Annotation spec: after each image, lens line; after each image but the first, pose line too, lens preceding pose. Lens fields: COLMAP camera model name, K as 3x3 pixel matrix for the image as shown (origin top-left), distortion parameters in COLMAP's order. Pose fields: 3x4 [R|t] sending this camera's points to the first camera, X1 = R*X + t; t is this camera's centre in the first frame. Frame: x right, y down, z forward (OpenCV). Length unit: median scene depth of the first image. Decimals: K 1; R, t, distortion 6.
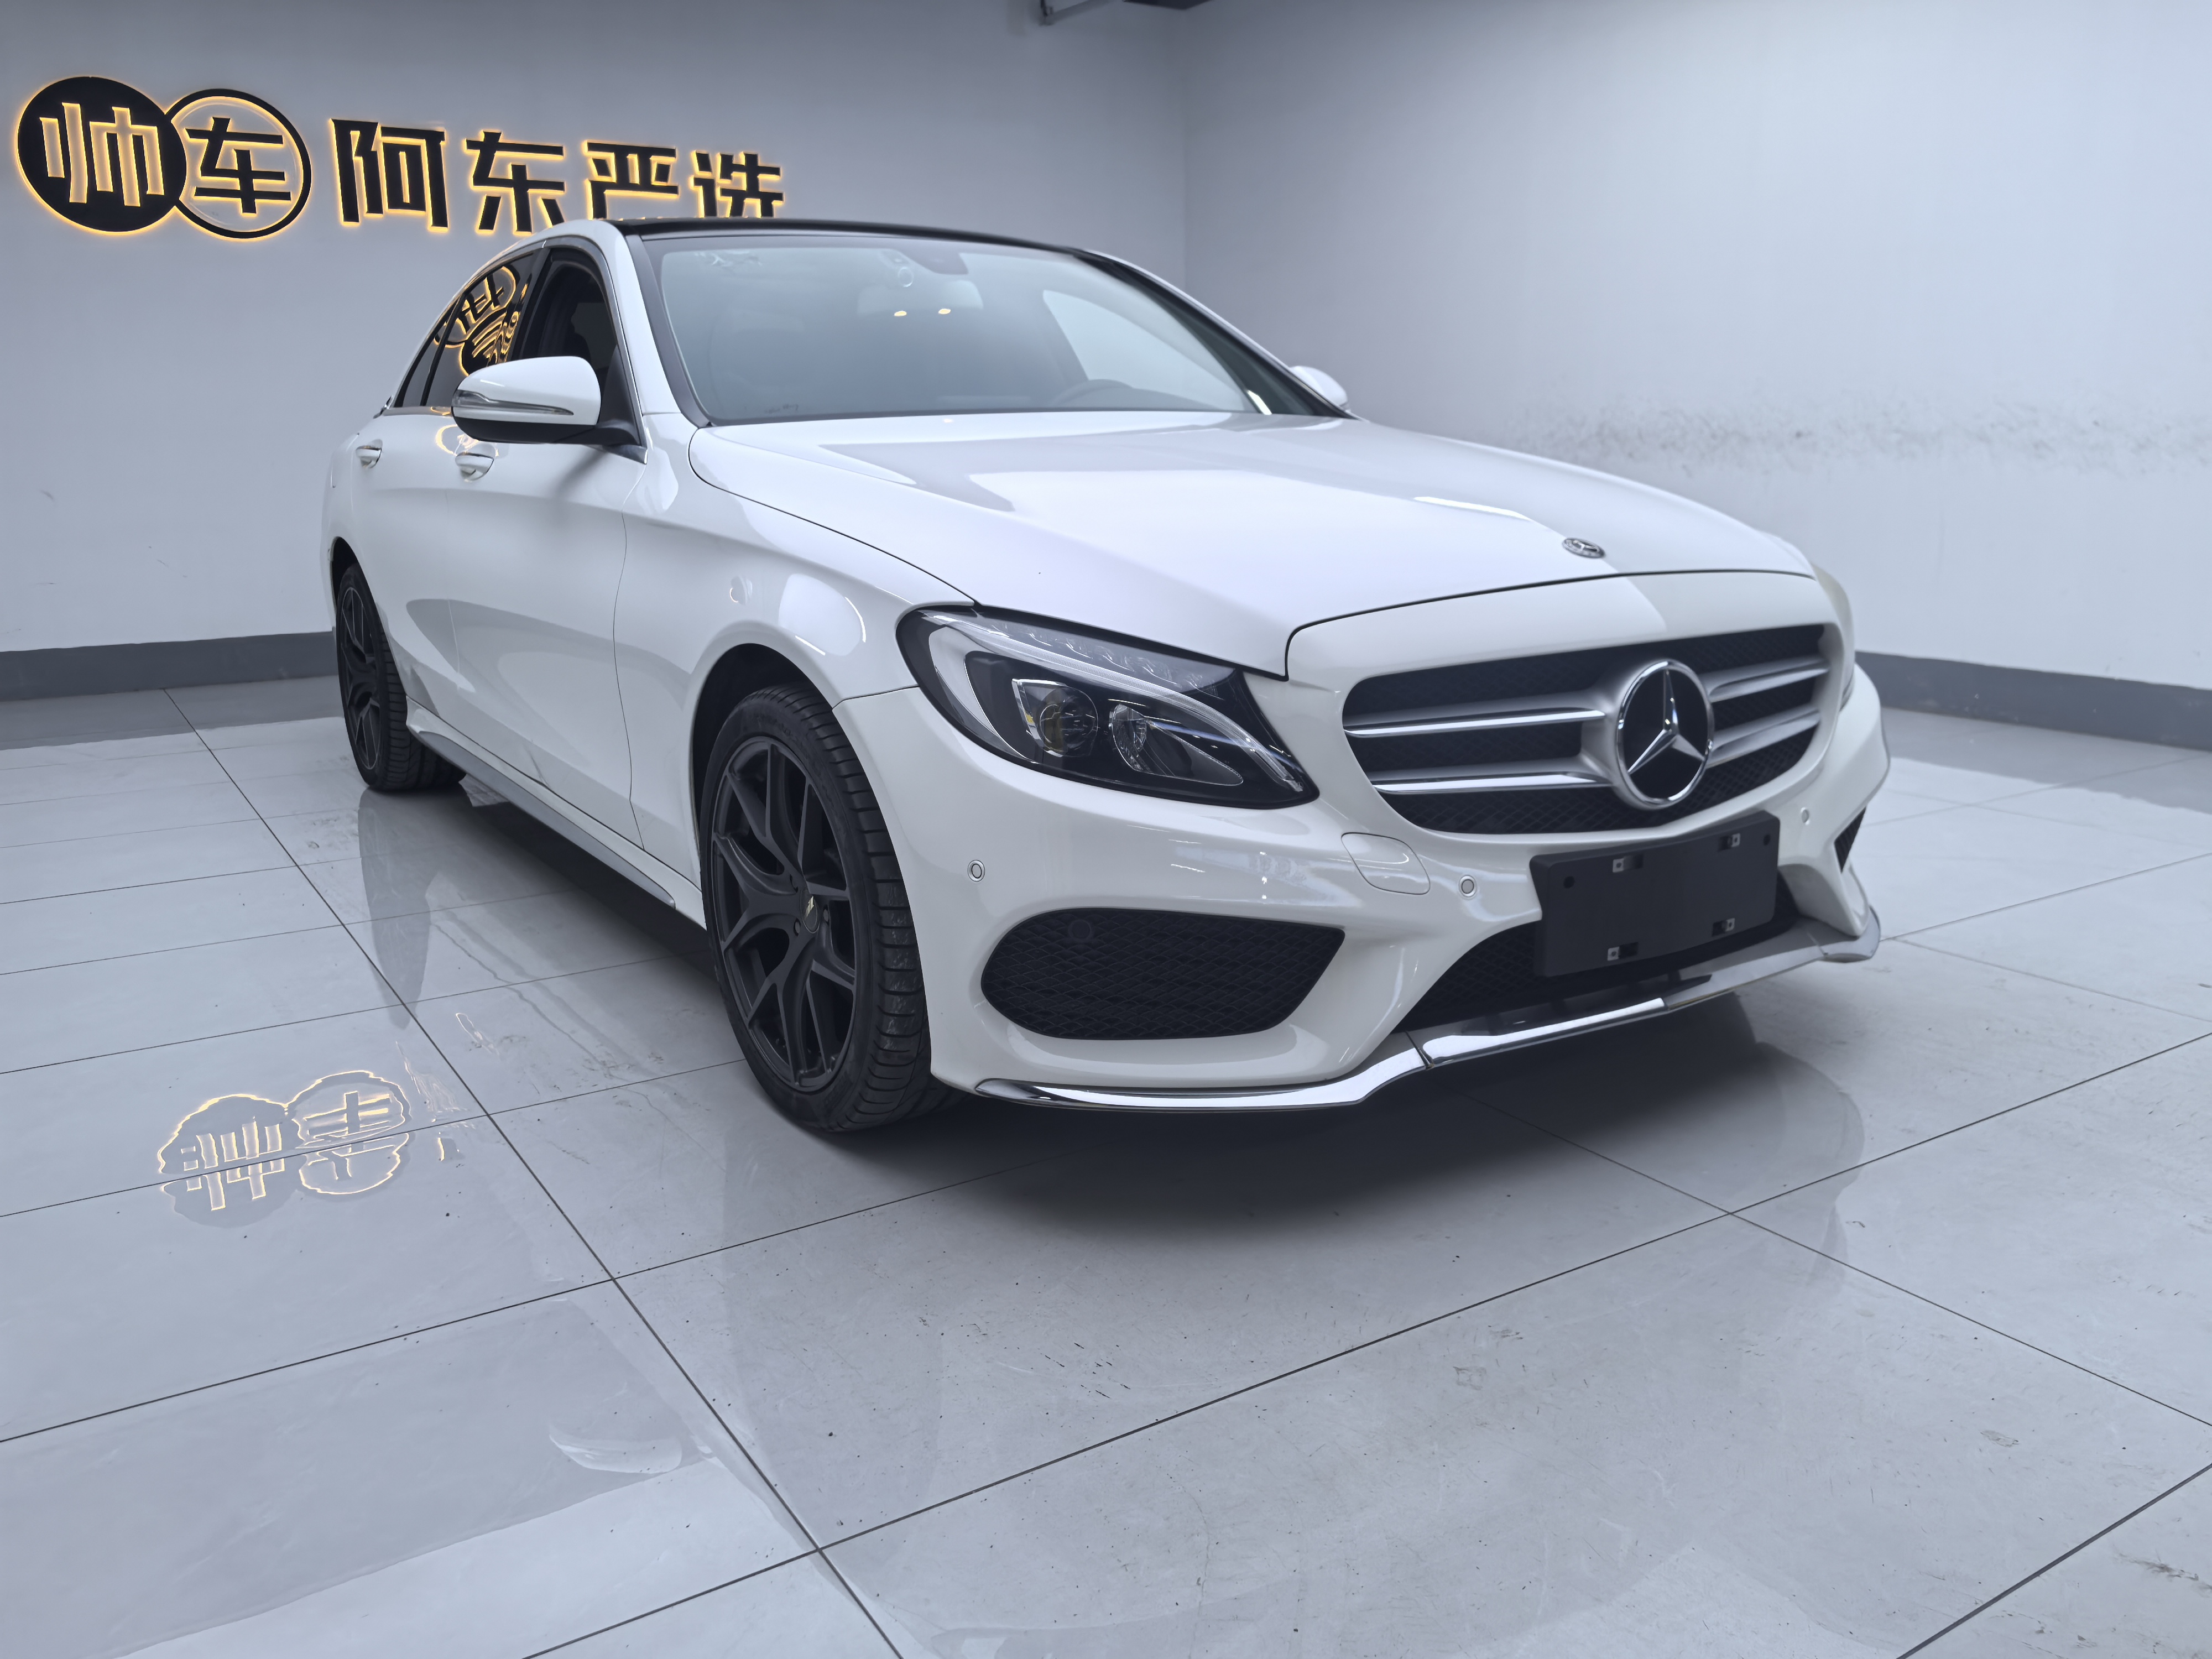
lens RADIAL K [[1776.8, 0, 1112.8], [0, 1776.8, 840.4], [0, 0, 1]] dist [0.057741, -0.079140]
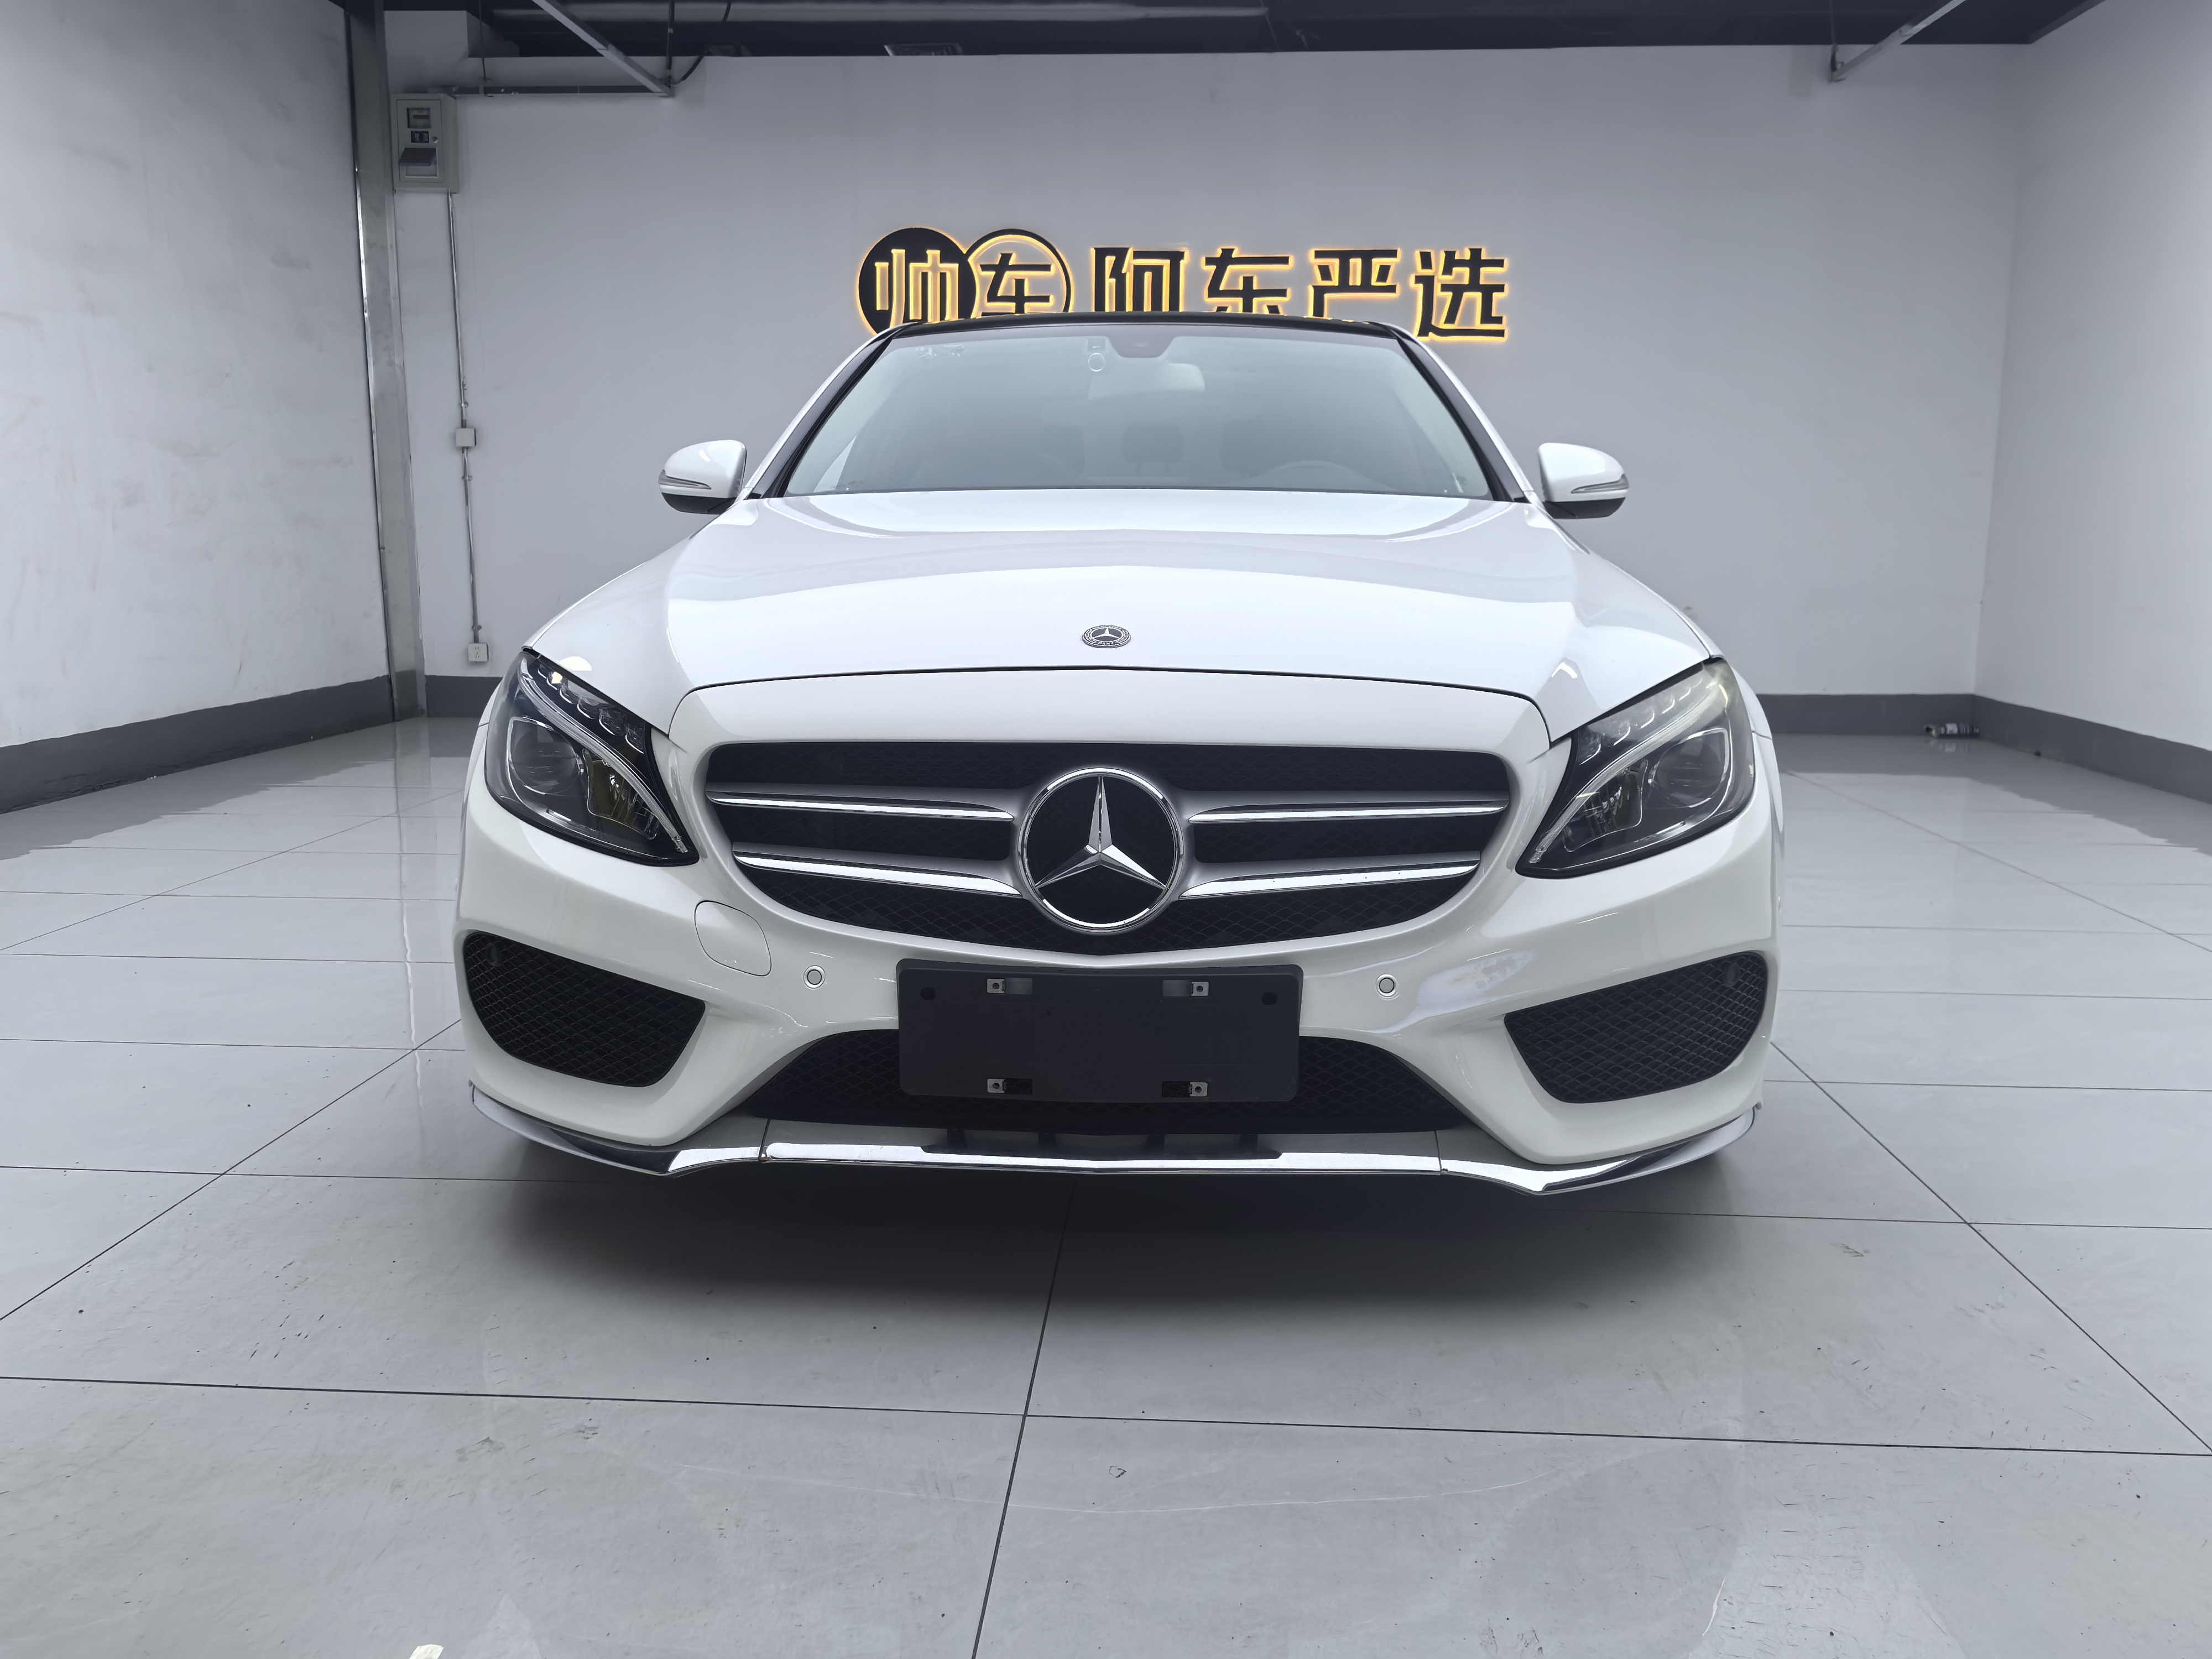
lens RADIAL K [[1776.8, 0, 1087.3], [0, 1776.8, 838.4], [0, 0, 1]] dist [0.057741, -0.079140]
pose [[0.808231, 0.119269, -0.576661, 0.274232], [-0.149984, 0.988672, -0.005730, -0.020238], [0.569445, 0.091121, 0.816963, 0.098367]]
